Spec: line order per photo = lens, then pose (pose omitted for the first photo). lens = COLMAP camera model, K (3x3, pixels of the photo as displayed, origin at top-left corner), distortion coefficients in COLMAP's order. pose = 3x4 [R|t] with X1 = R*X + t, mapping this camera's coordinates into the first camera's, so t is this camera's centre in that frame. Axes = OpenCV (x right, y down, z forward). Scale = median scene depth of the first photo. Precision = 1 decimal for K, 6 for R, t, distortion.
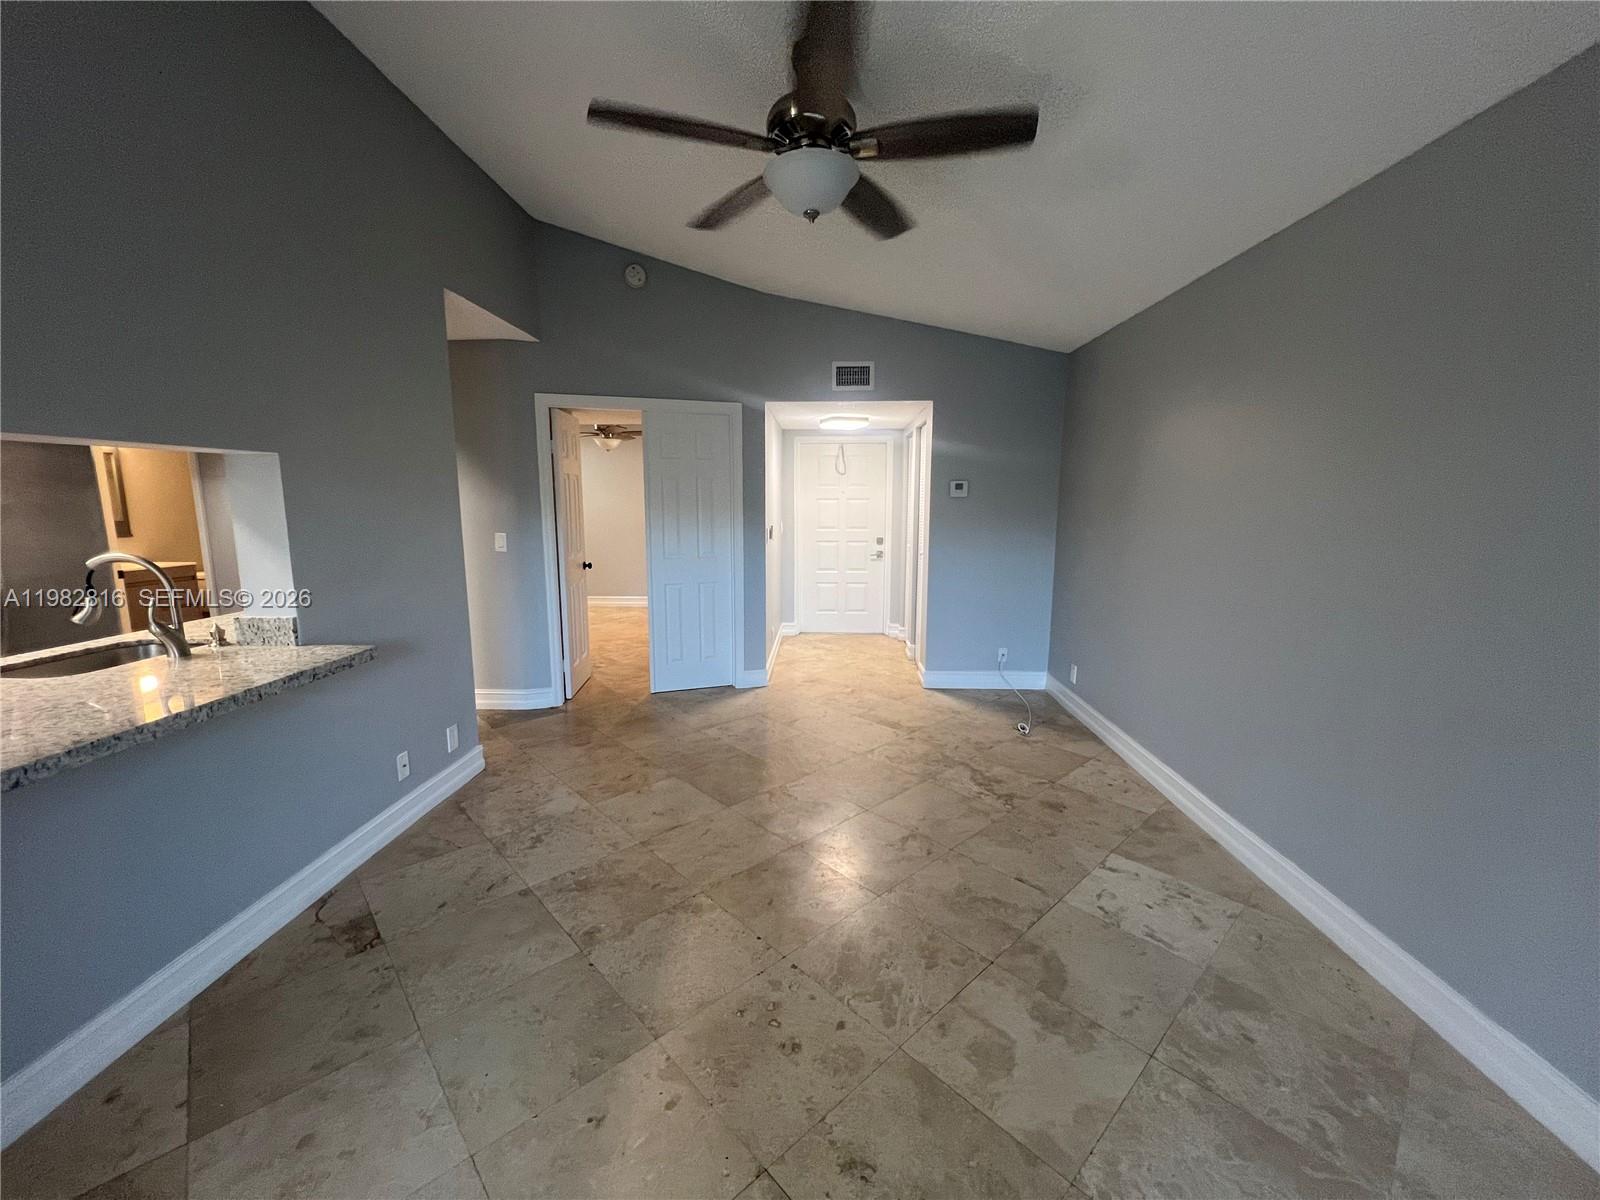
lens RADIAL K [[645.8, 0, 802.0], [0, 645.8, 595.5], [0, 0, 1]] dist [0.000629, -0.000257]
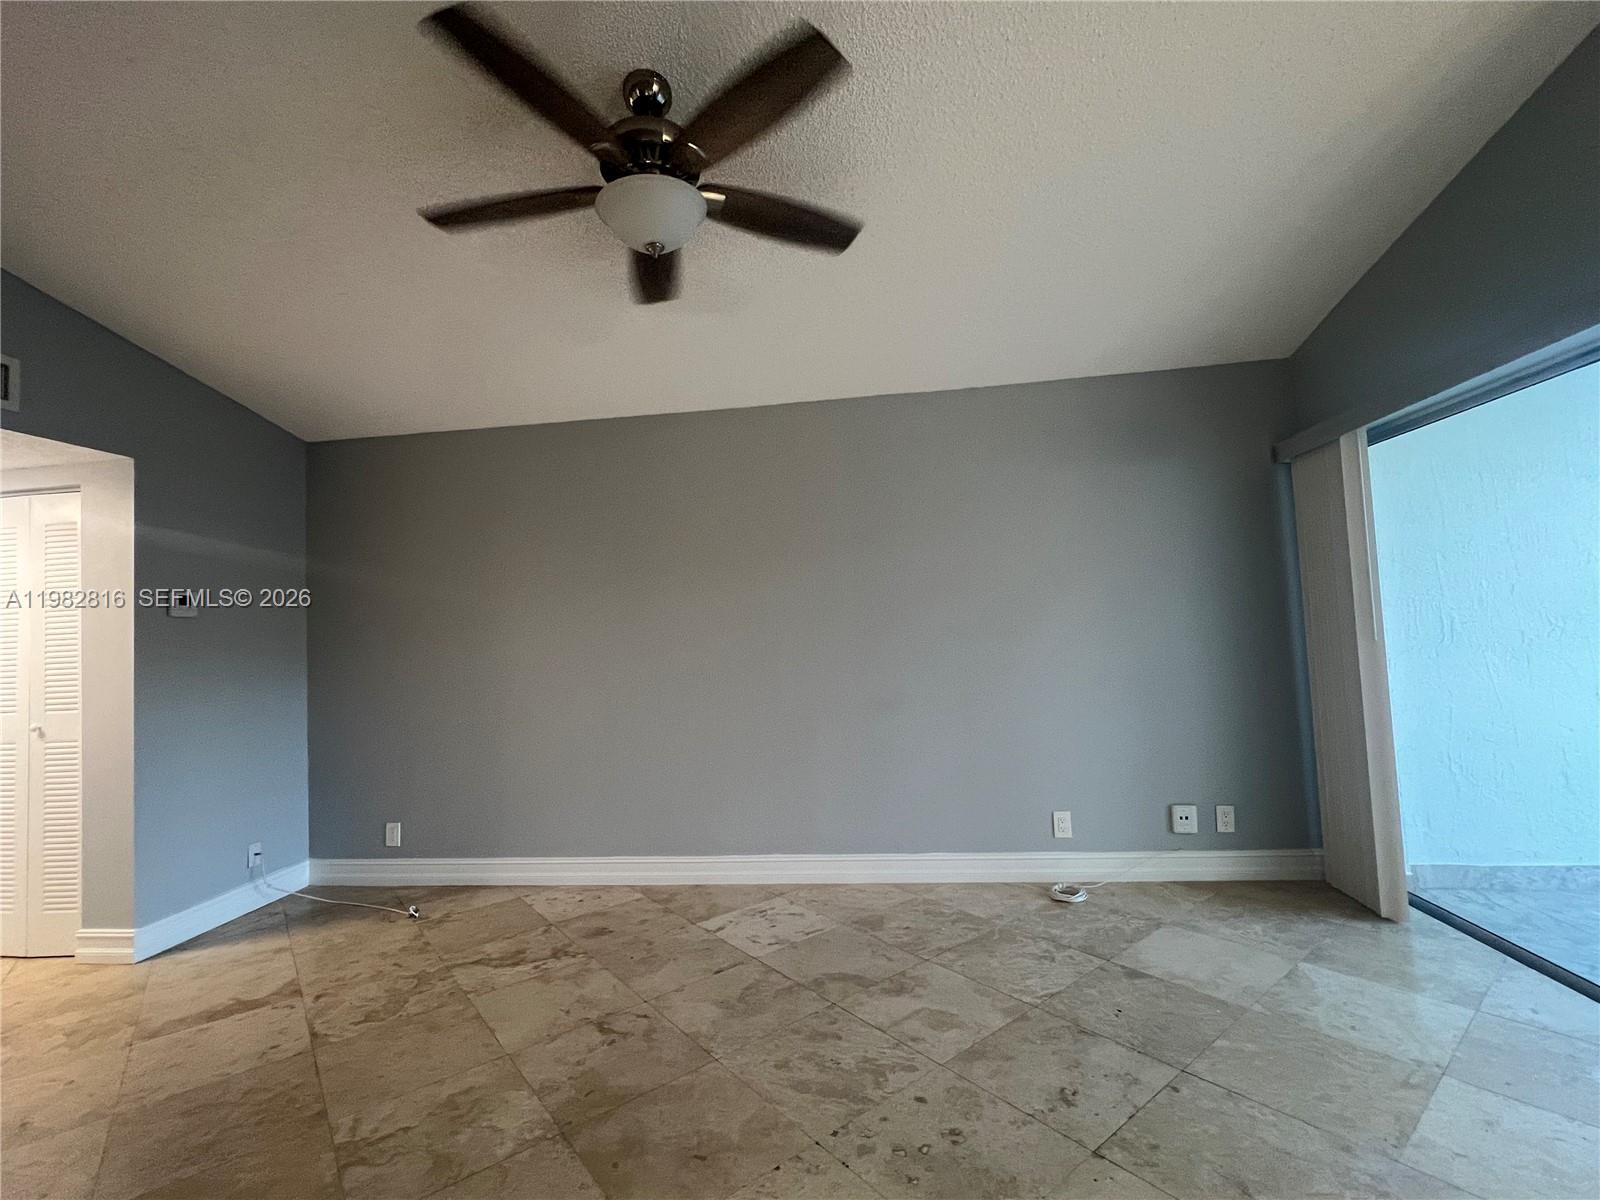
lens RADIAL K [[716.6, 0, 798.6], [0, 716.6, 597.9], [0, 0, 1]] dist [0.001195, 0.000118]
pose [[0.075020, 0.045096, 0.996162, -0.559371], [0.193739, 0.979282, -0.058922, -0.020408], [-0.978181, 0.197415, 0.064729, 0.511414]]
